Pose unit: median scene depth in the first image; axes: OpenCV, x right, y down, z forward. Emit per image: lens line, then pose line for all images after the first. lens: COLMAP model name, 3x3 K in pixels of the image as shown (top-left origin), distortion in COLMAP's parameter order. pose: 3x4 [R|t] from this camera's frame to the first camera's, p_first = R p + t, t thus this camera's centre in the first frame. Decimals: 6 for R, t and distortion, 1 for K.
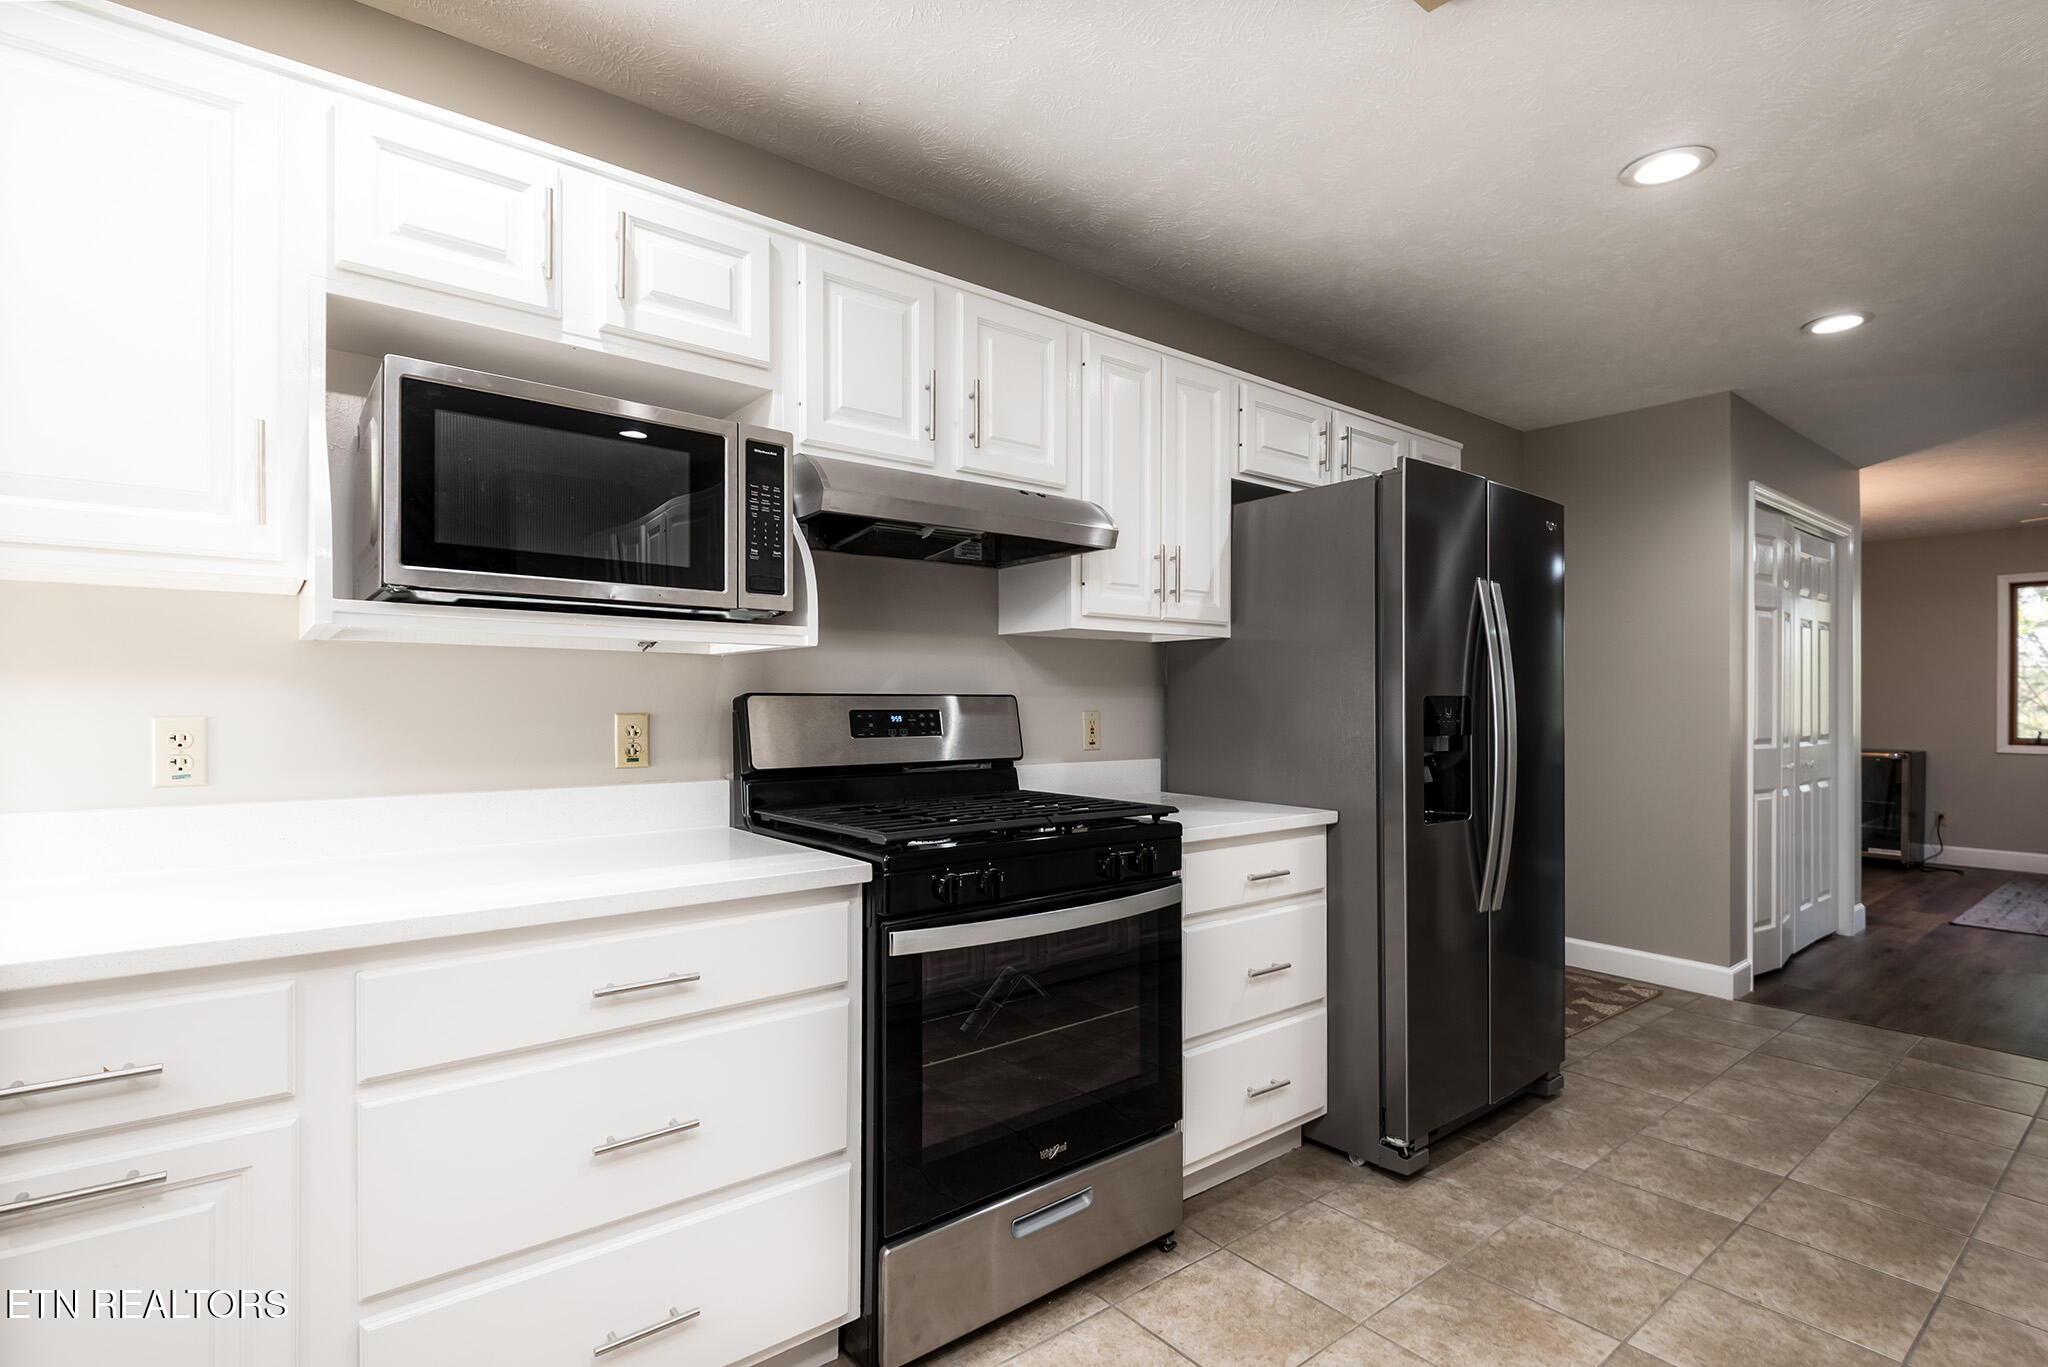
lens RADIAL K [[971.0, 0, 1021.3], [0, 971.0, 671.7], [0, 0, 1]] dist [0.016829, -0.000995]
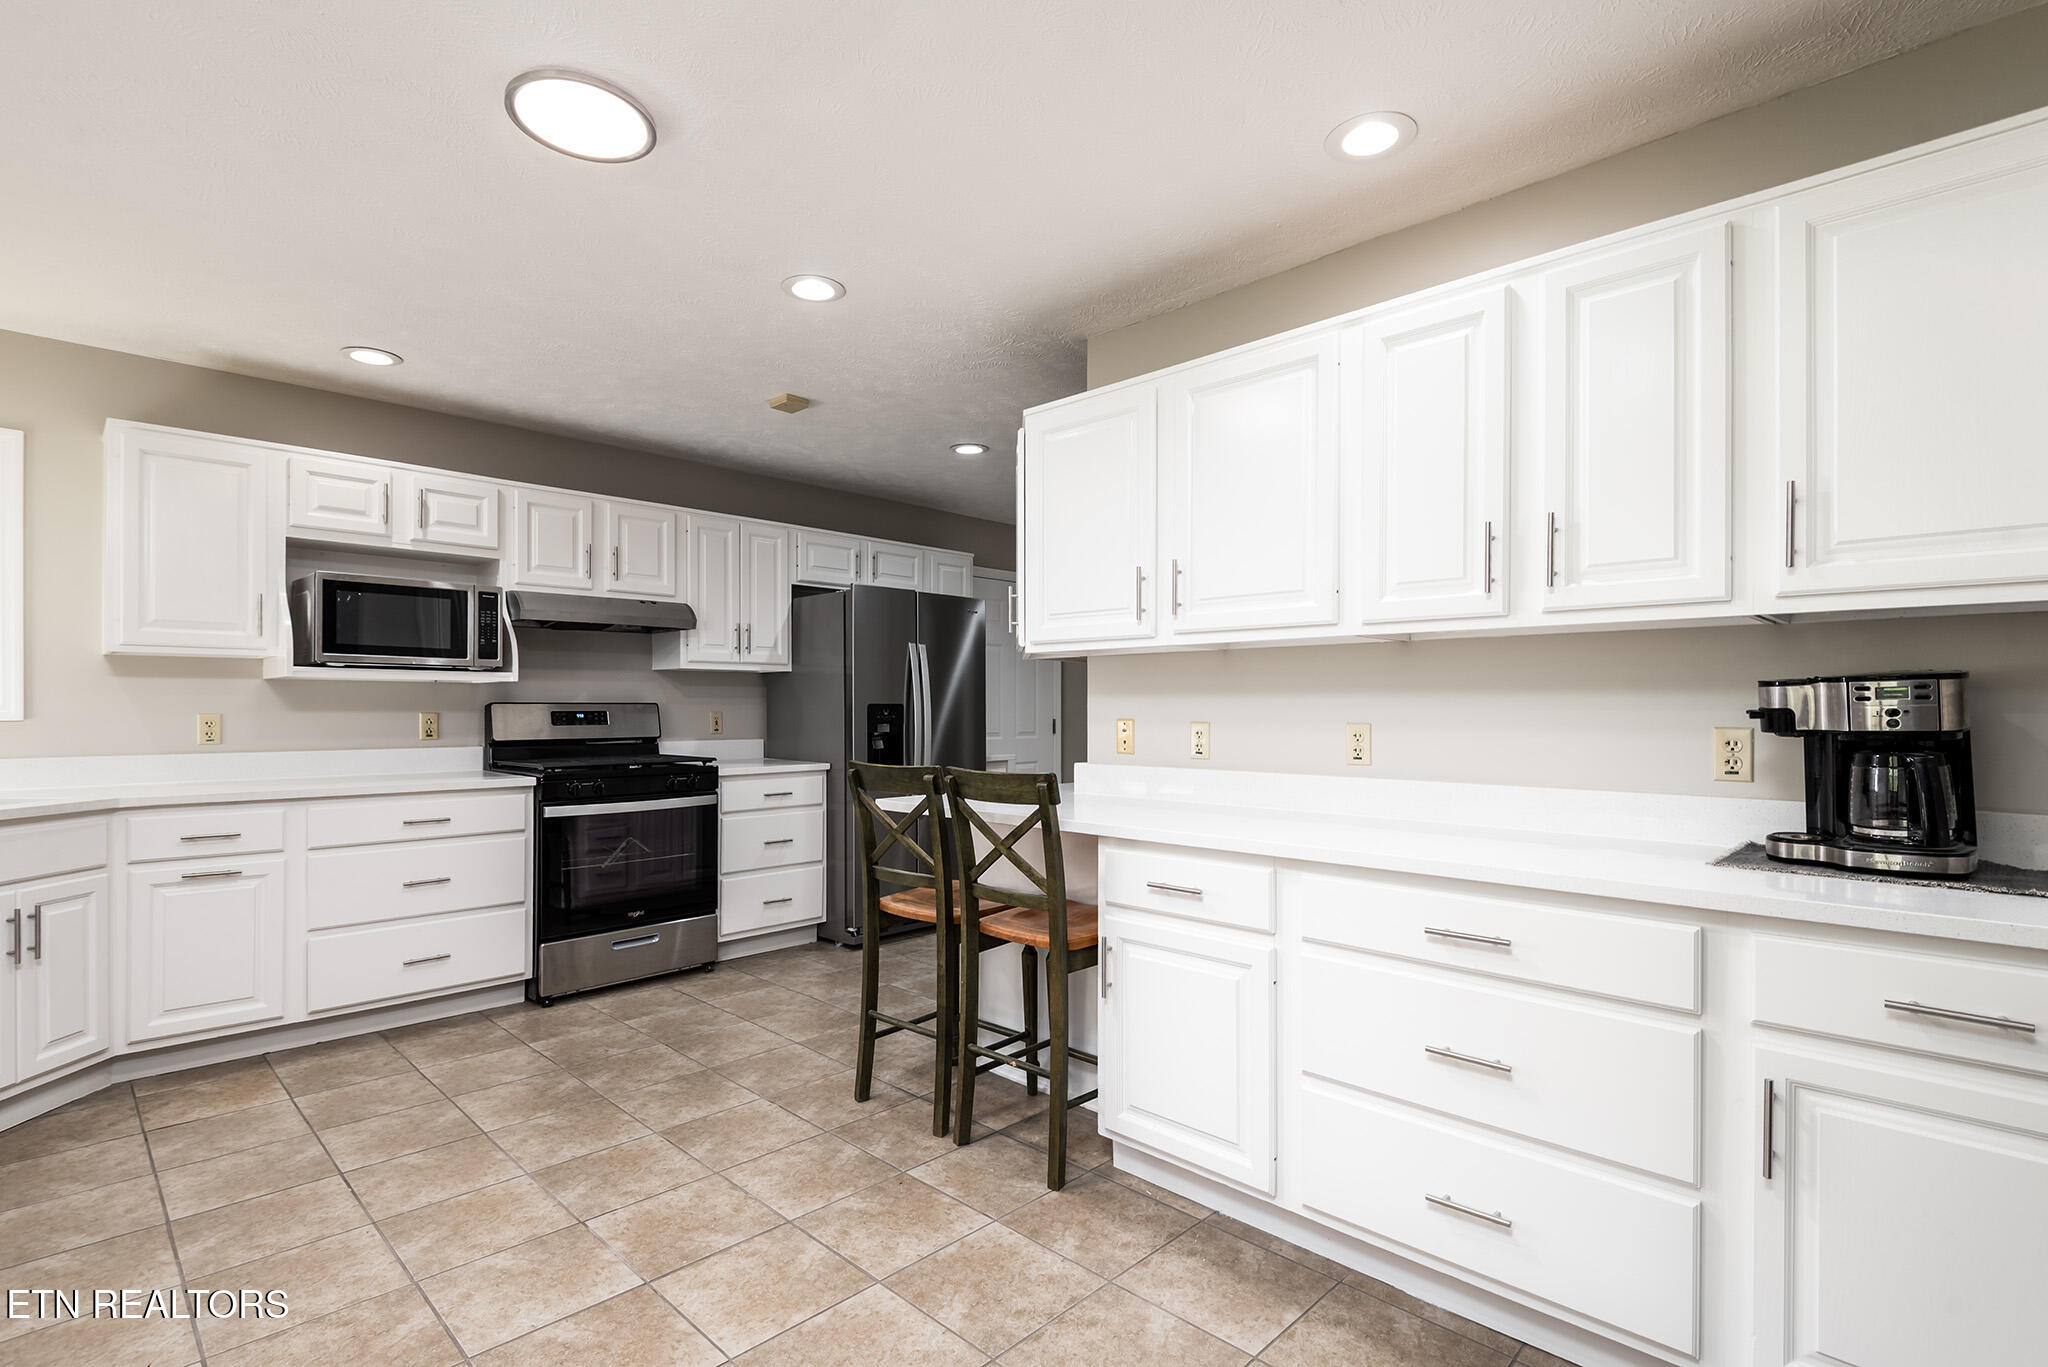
lens RADIAL K [[953.8, 0, 1023.1], [0, 953.8, 676.9], [0, 0, 1]] dist [0.003654, -0.000735]
pose [[0.992666, 0.000521, 0.120887, 0.559766], [-0.000462, 1.000000, -0.000516, -0.030903], [-0.120887, 0.000456, 0.992666, -1.076511]]
